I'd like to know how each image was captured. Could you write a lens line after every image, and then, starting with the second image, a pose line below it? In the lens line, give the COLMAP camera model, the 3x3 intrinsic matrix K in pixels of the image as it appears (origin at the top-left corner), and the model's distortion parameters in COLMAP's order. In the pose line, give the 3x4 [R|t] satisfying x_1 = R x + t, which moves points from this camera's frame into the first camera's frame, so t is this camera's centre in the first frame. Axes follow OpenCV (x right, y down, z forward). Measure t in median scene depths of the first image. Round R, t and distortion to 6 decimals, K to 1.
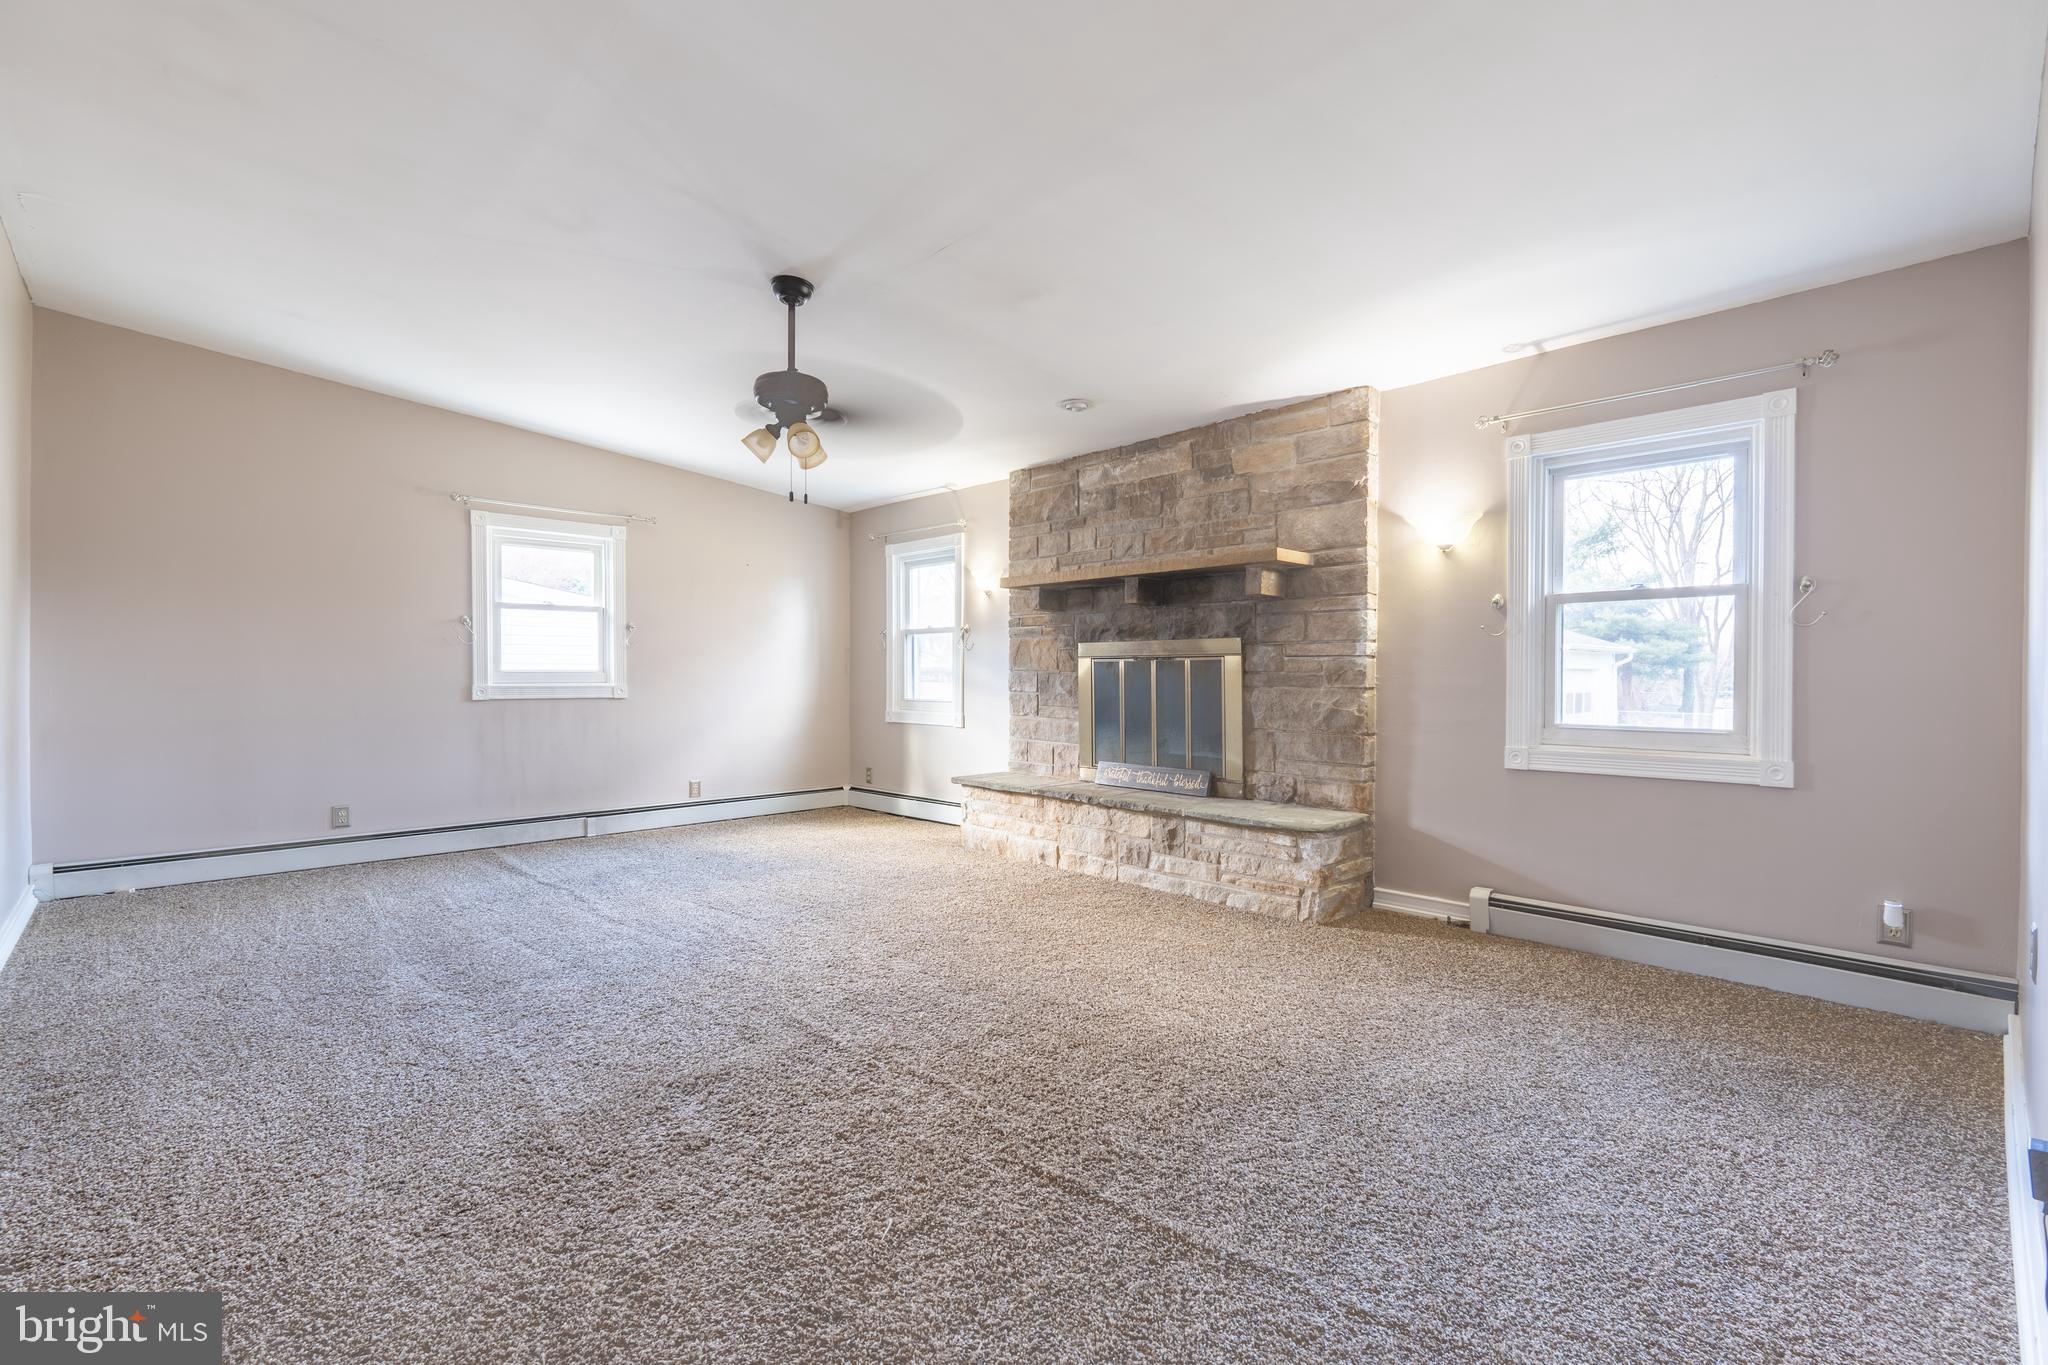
lens RADIAL K [[907.9, 0, 1028.1], [0, 907.9, 680.5], [0, 0, 1]] dist [-0.002108, 0.000638]
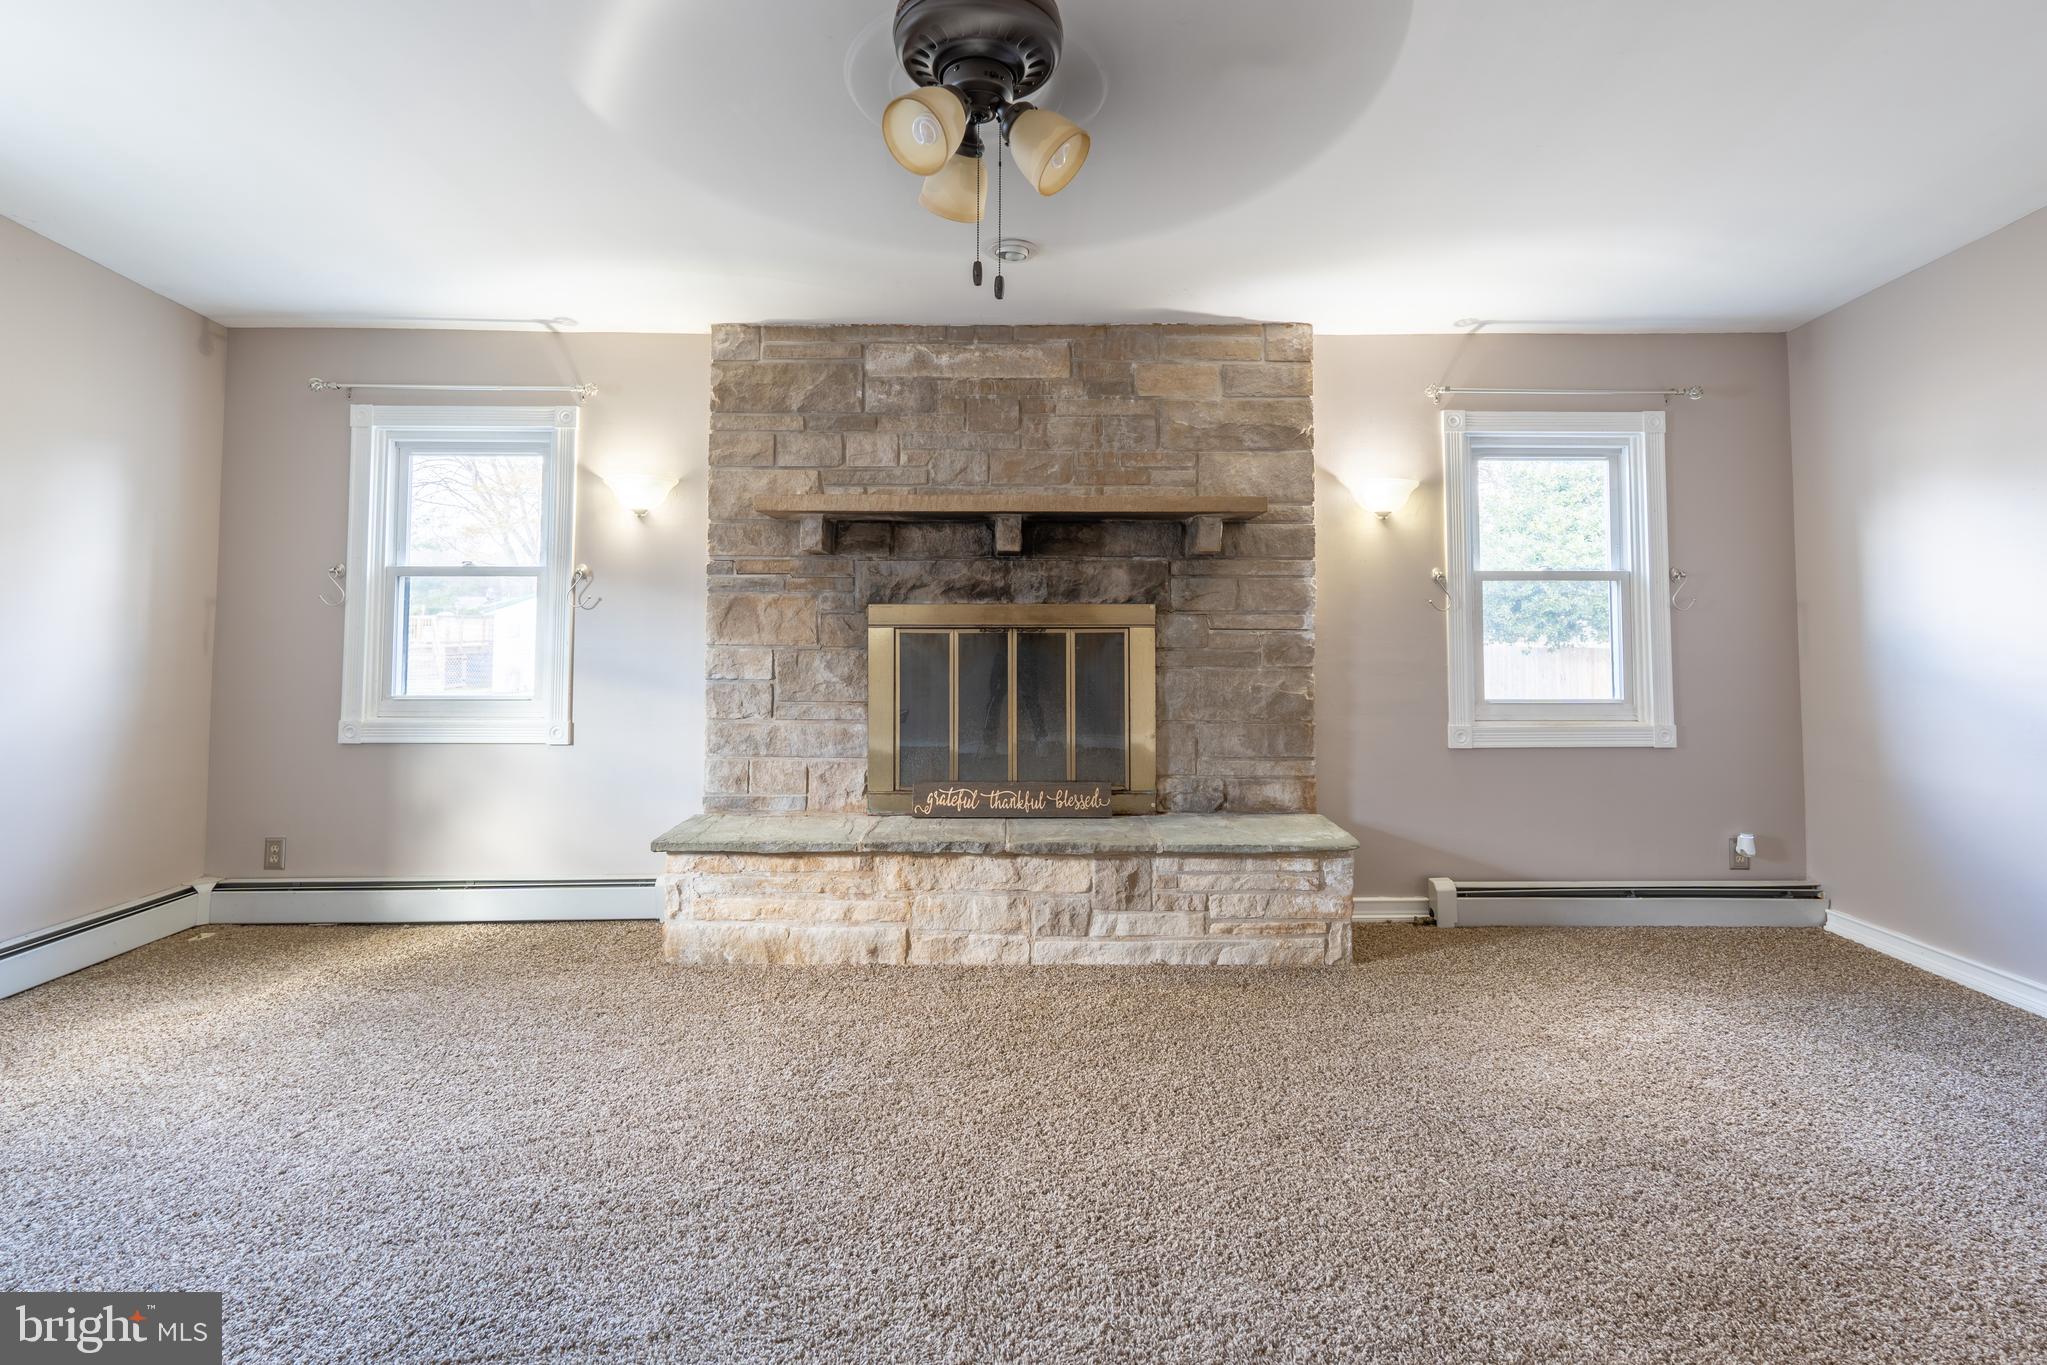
lens RADIAL K [[907.4, 0, 1024.2], [0, 907.4, 589.2], [0, 0, 1]] dist [-0.002108, 0.000638]
pose [[0.683541, 0.032078, 0.729207, -0.408772], [0.004782, 0.998816, -0.048420, -0.023196], [-0.729896, 0.036584, 0.682578, 0.550265]]
